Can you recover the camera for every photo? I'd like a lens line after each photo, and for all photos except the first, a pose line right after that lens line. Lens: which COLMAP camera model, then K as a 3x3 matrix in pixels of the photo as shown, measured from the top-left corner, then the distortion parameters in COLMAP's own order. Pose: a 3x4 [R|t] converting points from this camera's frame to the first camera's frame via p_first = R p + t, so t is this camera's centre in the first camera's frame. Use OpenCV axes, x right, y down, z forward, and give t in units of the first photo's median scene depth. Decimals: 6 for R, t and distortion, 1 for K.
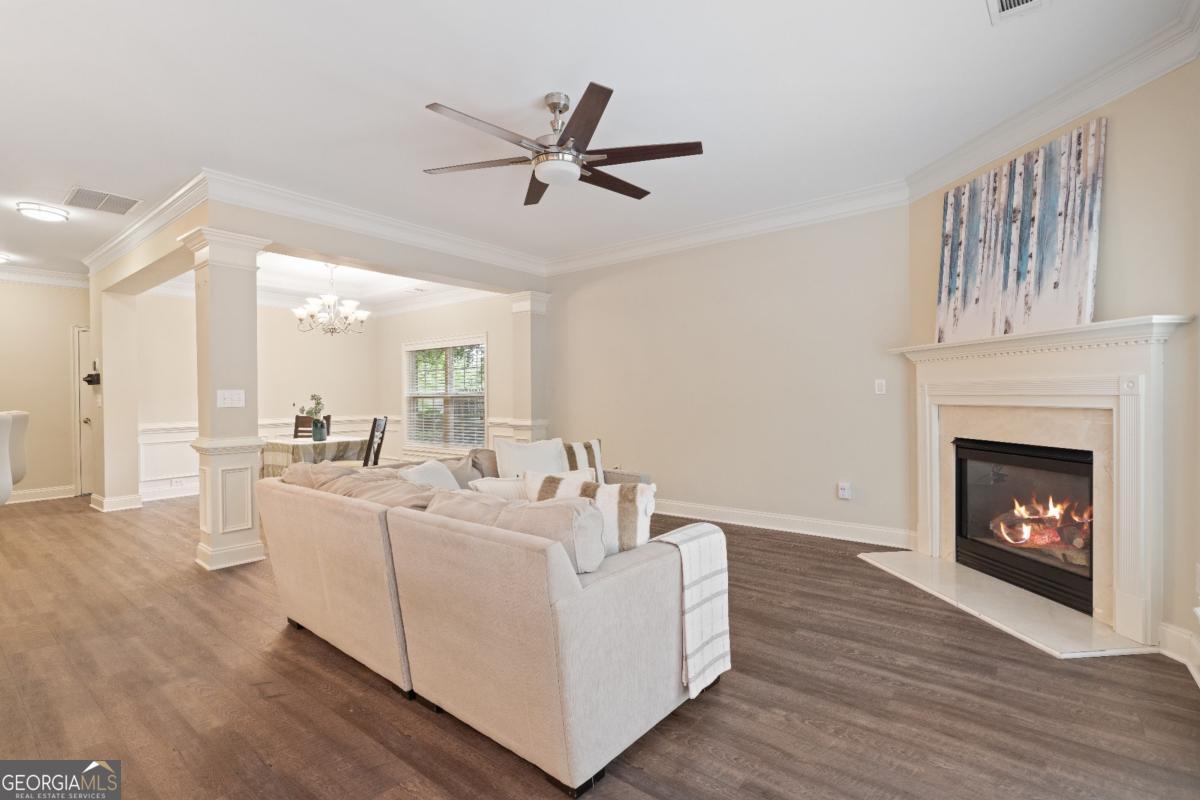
lens RADIAL K [[555.8, 0, 600.0], [0, 555.8, 400.0], [0, 0, 1]] dist [0.001331, 0.000435]
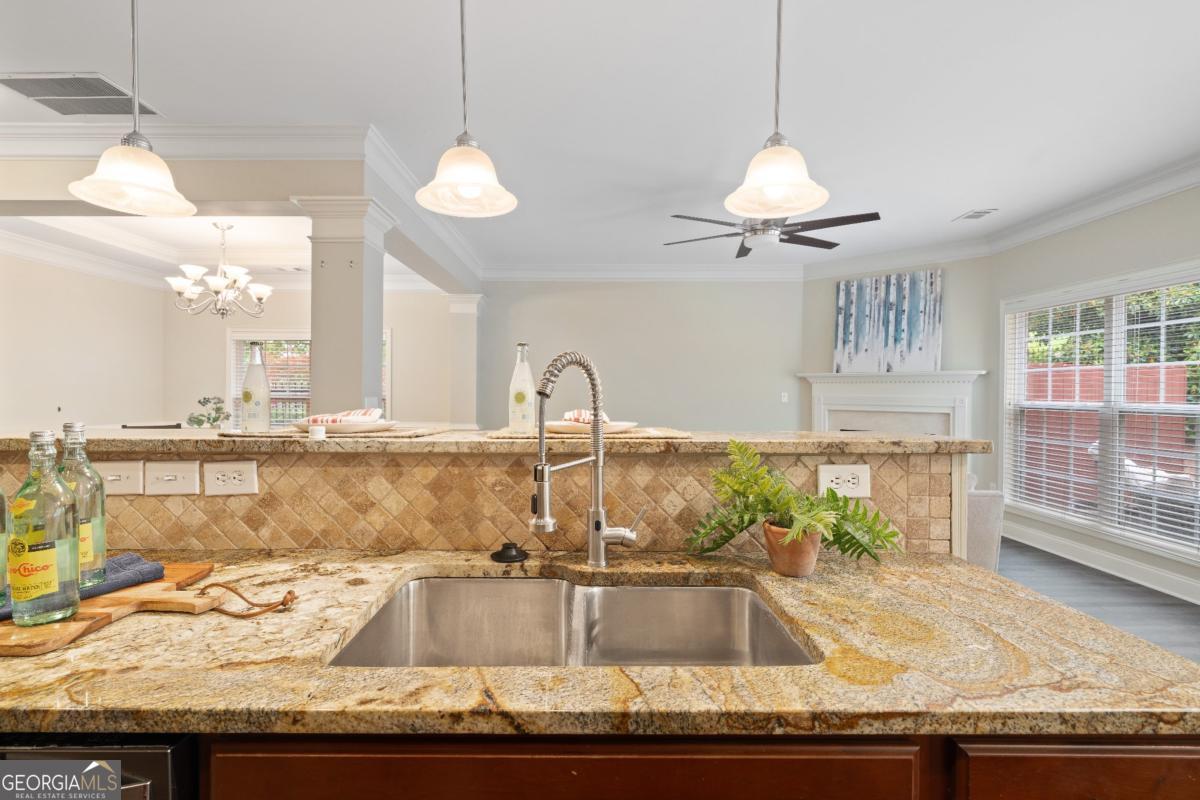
lens RADIAL K [[555.8, 0, 600.0], [0, 555.8, 400.0], [0, 0, 1]] dist [0.001331, 0.000435]
pose [[0.764429, 0.006763, 0.644672, -1.117541], [-0.009138, 0.999958, 0.000345, -0.018015], [-0.644643, -0.006154, 0.764459, 0.218806]]
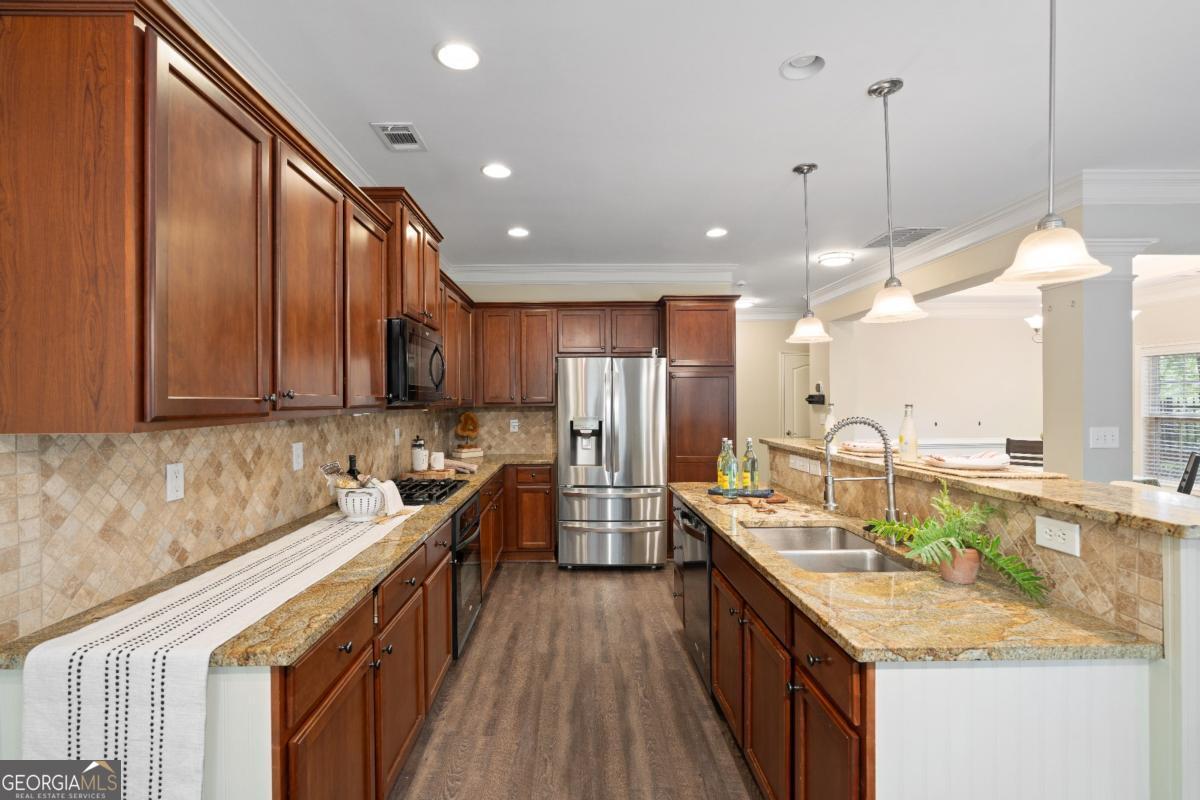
lens RADIAL K [[555.8, 0, 600.0], [0, 555.8, 400.0], [0, 0, 1]] dist [0.001331, 0.000435]
pose [[0.665756, 0.006997, -0.746136, -0.640505], [-0.006946, 0.999971, 0.003179, -0.065779], [0.746137, 0.003066, 0.665786, -0.146374]]
